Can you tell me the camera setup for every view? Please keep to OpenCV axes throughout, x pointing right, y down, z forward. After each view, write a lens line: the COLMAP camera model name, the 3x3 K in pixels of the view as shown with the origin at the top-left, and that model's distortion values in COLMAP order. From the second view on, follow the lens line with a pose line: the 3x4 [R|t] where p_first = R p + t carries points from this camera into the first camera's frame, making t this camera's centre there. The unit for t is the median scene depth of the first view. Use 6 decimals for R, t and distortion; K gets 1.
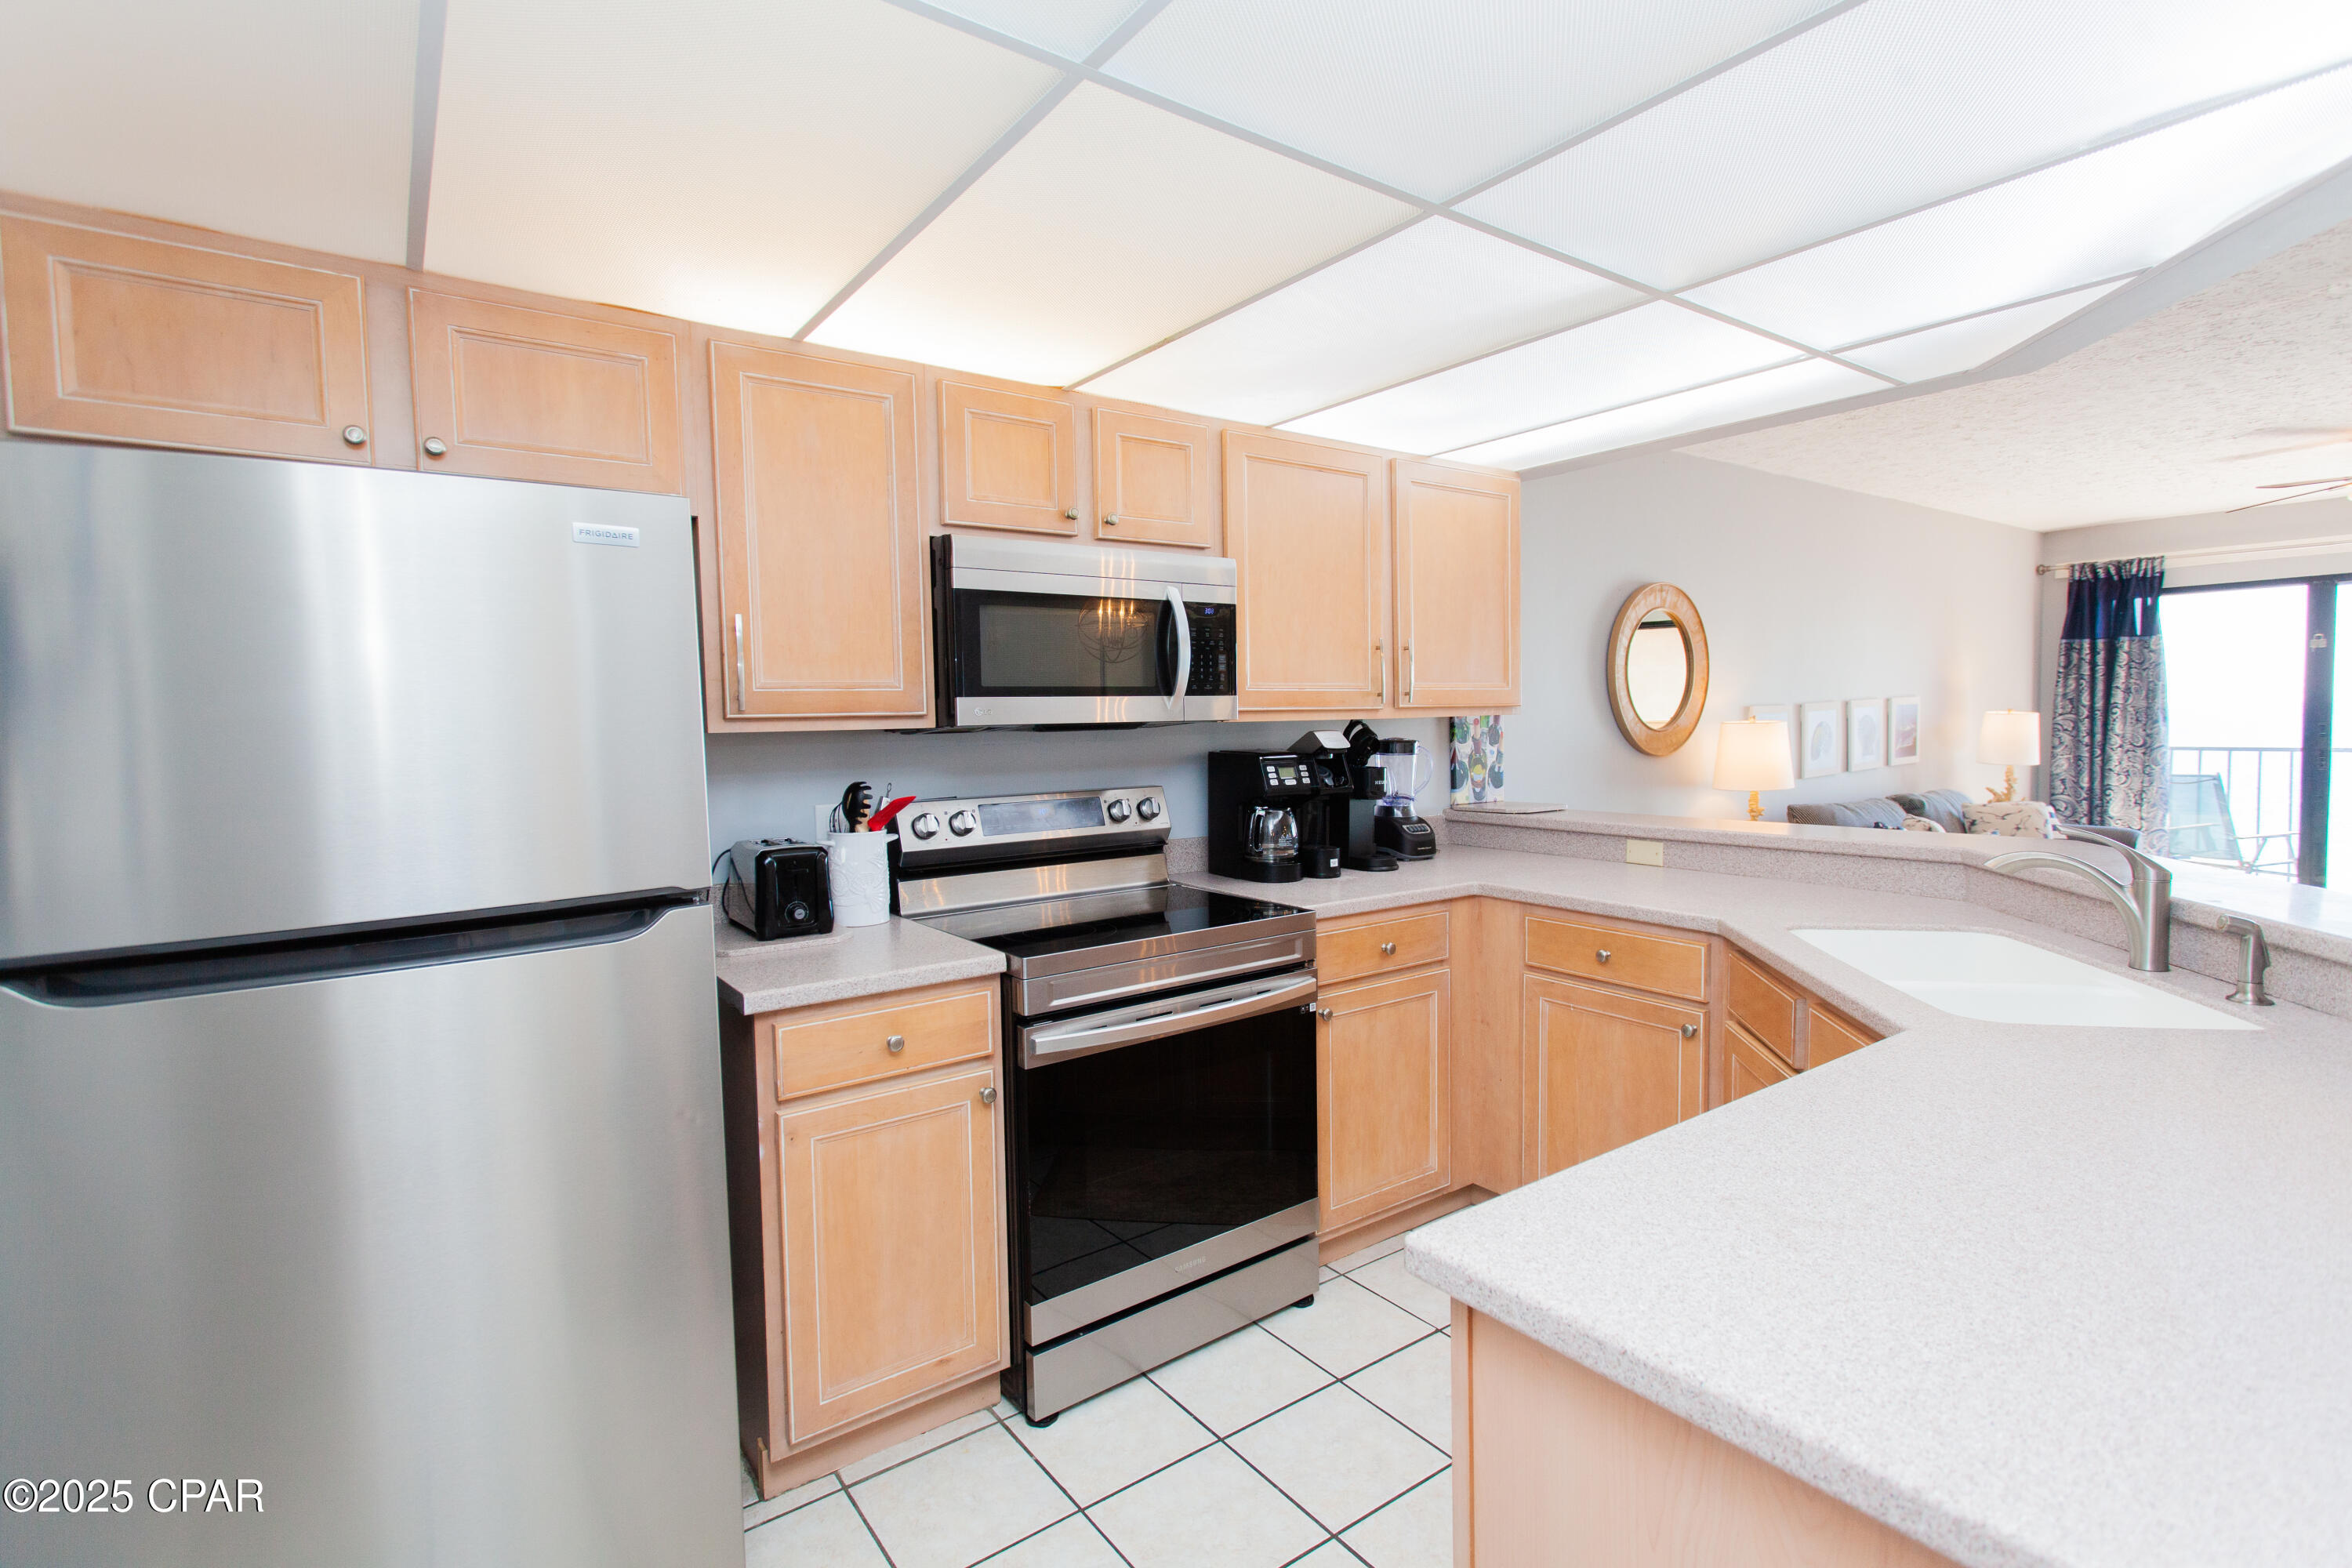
lens RADIAL K [[1105.5, 0, 1187.4], [0, 1105.5, 778.6], [0, 0, 1]] dist [-0.000957, 0.002431]
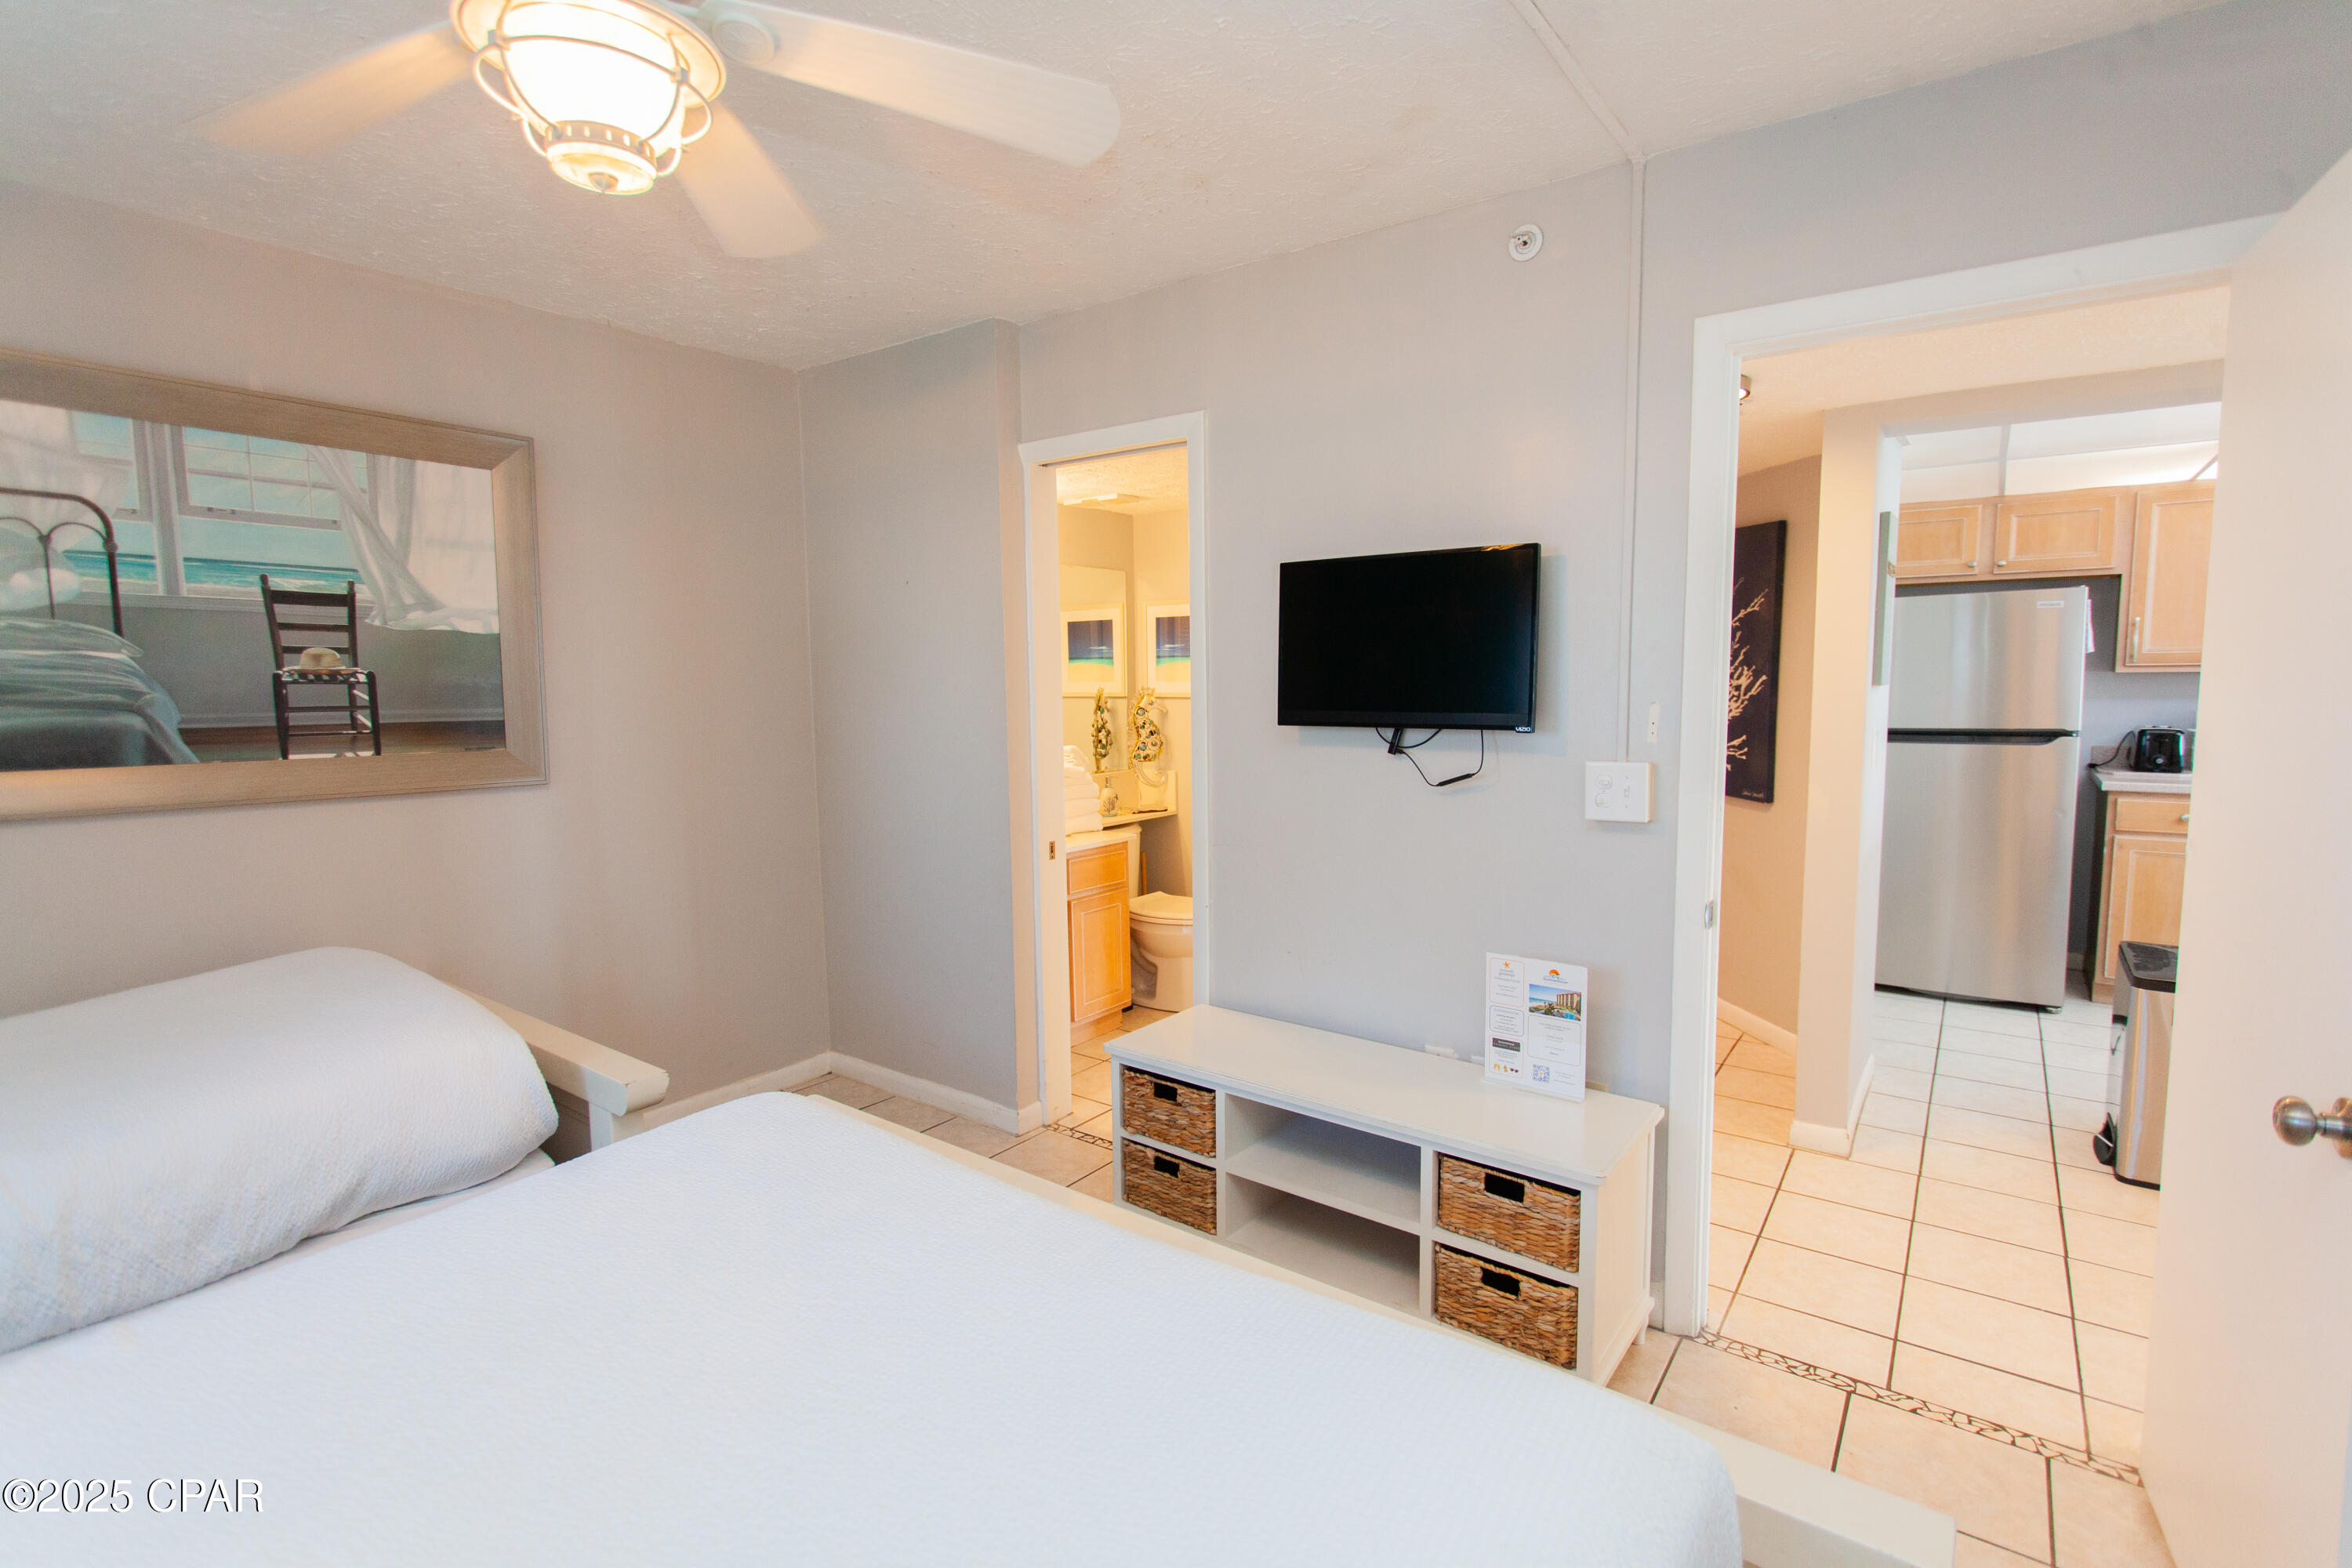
lens RADIAL K [[1105.5, 0, 1176.2], [0, 1105.5, 784.3], [0, 0, 1]] dist [-0.000957, 0.002431]
pose [[0.305263, 0.115302, -0.945262, 0.808171], [-0.039878, 0.993320, 0.108286, 0.011852], [0.951433, 0.004639, 0.307822, -1.067778]]
